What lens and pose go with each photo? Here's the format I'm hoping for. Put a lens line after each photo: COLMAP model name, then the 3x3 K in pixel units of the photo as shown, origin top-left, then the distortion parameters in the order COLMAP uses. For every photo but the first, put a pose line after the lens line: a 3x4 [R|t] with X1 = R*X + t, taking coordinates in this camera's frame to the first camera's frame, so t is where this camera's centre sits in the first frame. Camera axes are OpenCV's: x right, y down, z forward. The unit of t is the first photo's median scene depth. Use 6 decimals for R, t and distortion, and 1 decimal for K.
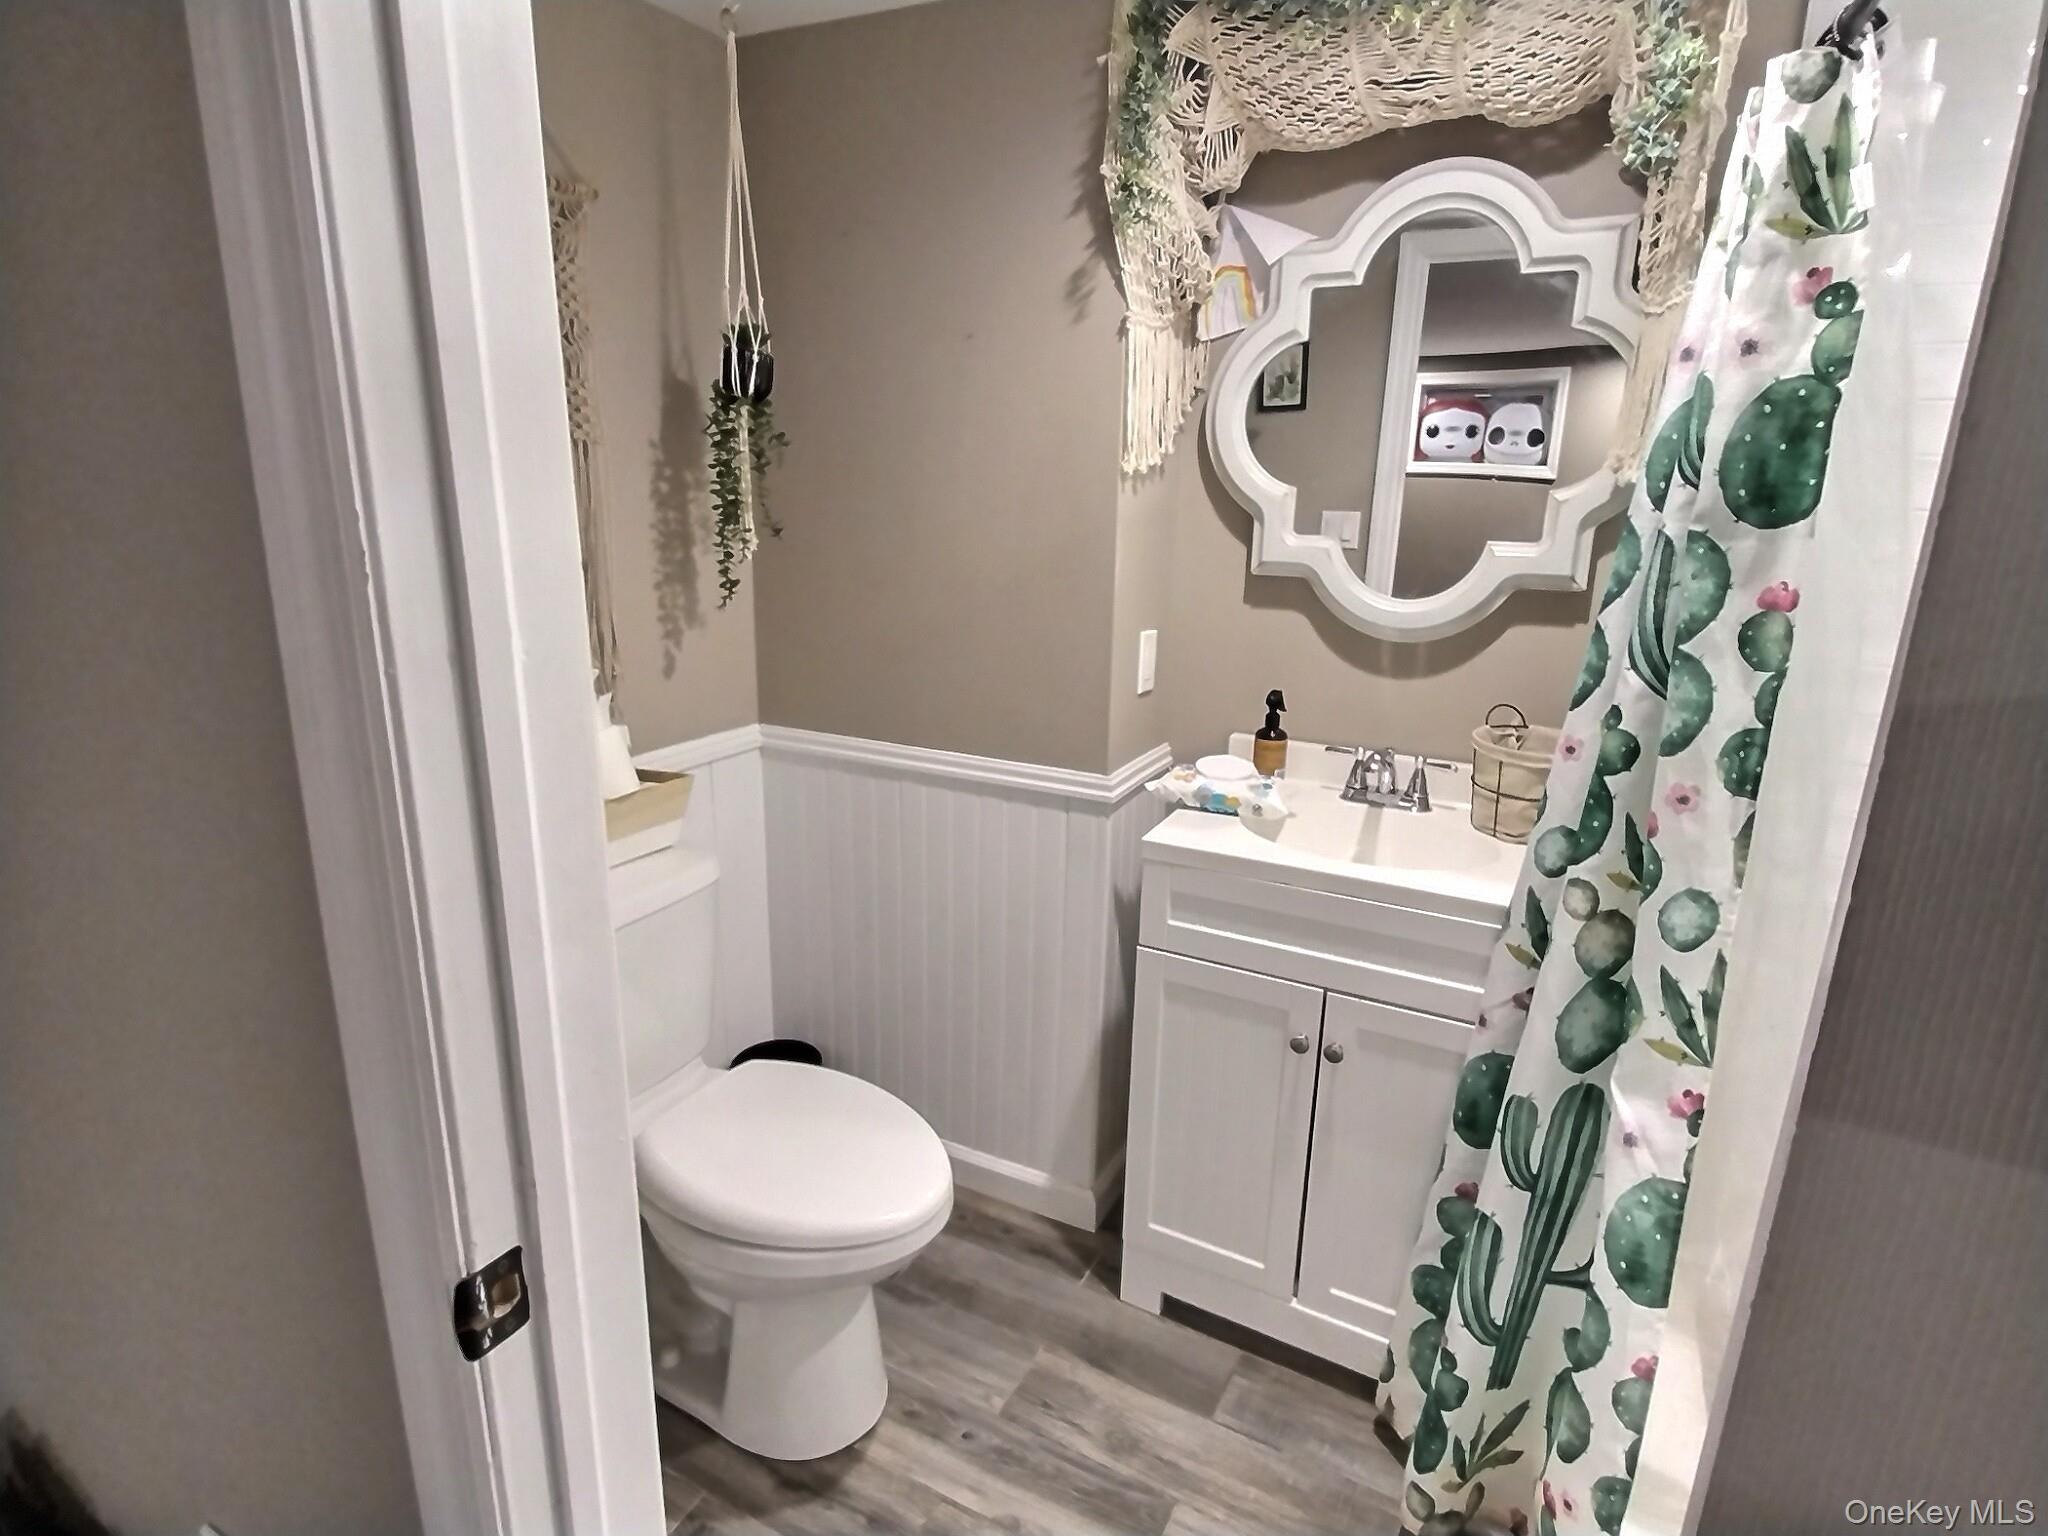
lens RADIAL K [[1042.2, 0, 1024.0], [0, 1042.2, 768.0], [0, 0, 1]] dist [0.001329, -0.011459]
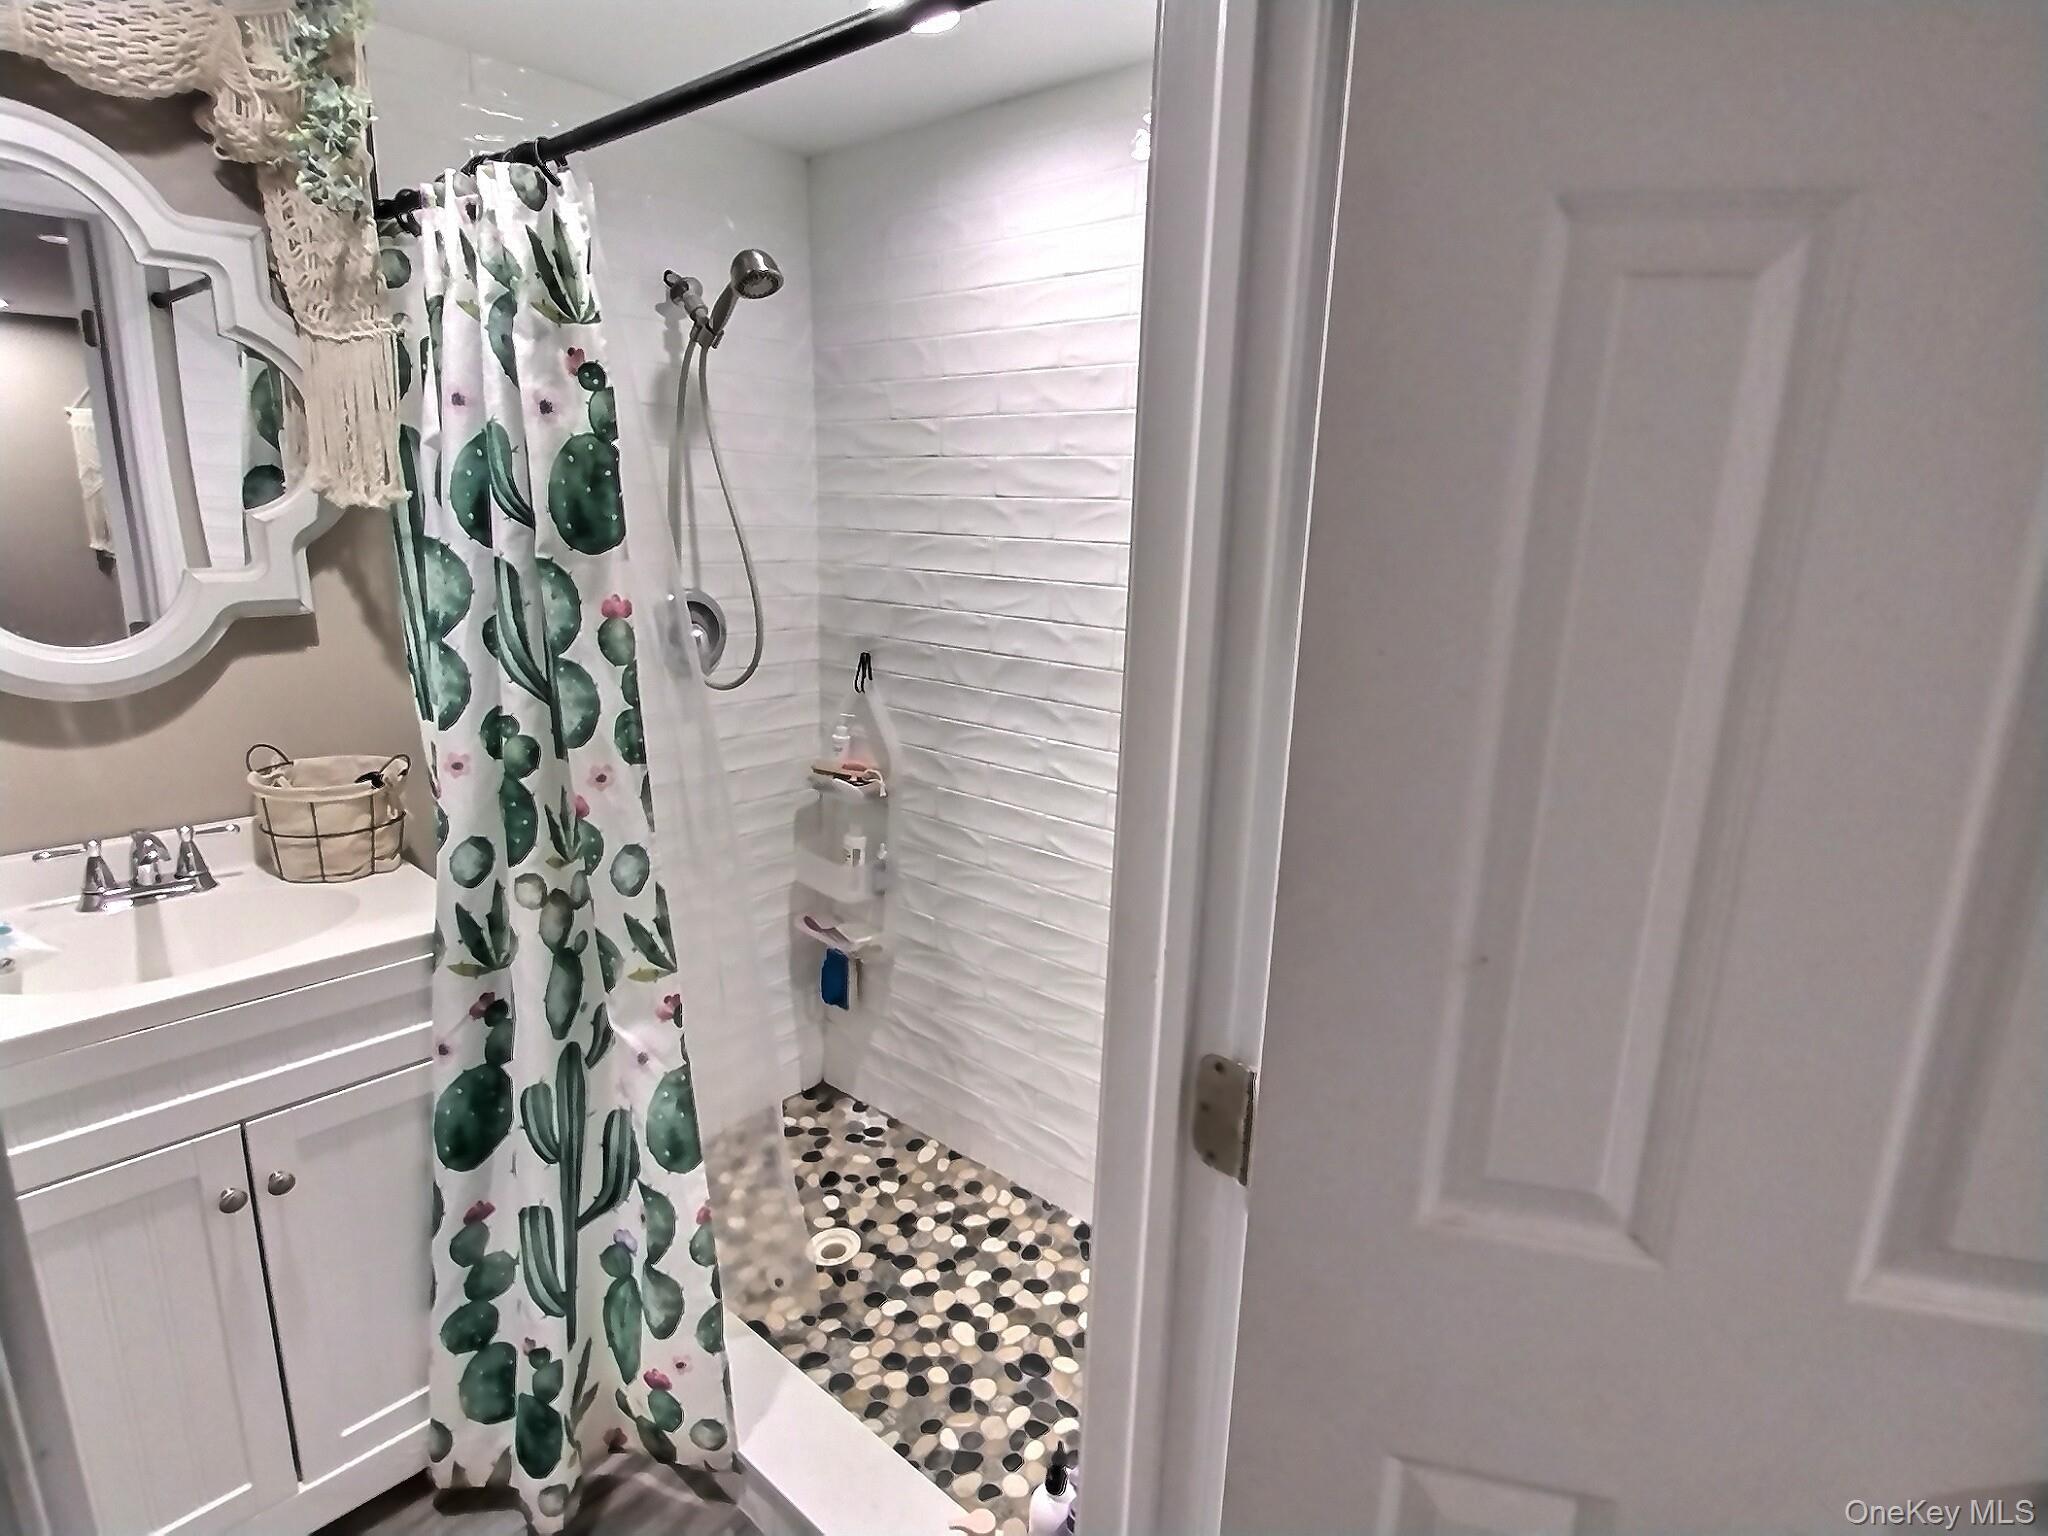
lens RADIAL K [[1042.2, 0, 1024.0], [0, 1042.2, 768.0], [0, 0, 1]] dist [0.001329, -0.011459]
pose [[0.222373, -0.247520, 0.943019, -0.388382], [0.229740, 0.953303, 0.196044, -0.103010], [-0.947507, 0.173054, 0.268854, 0.197784]]
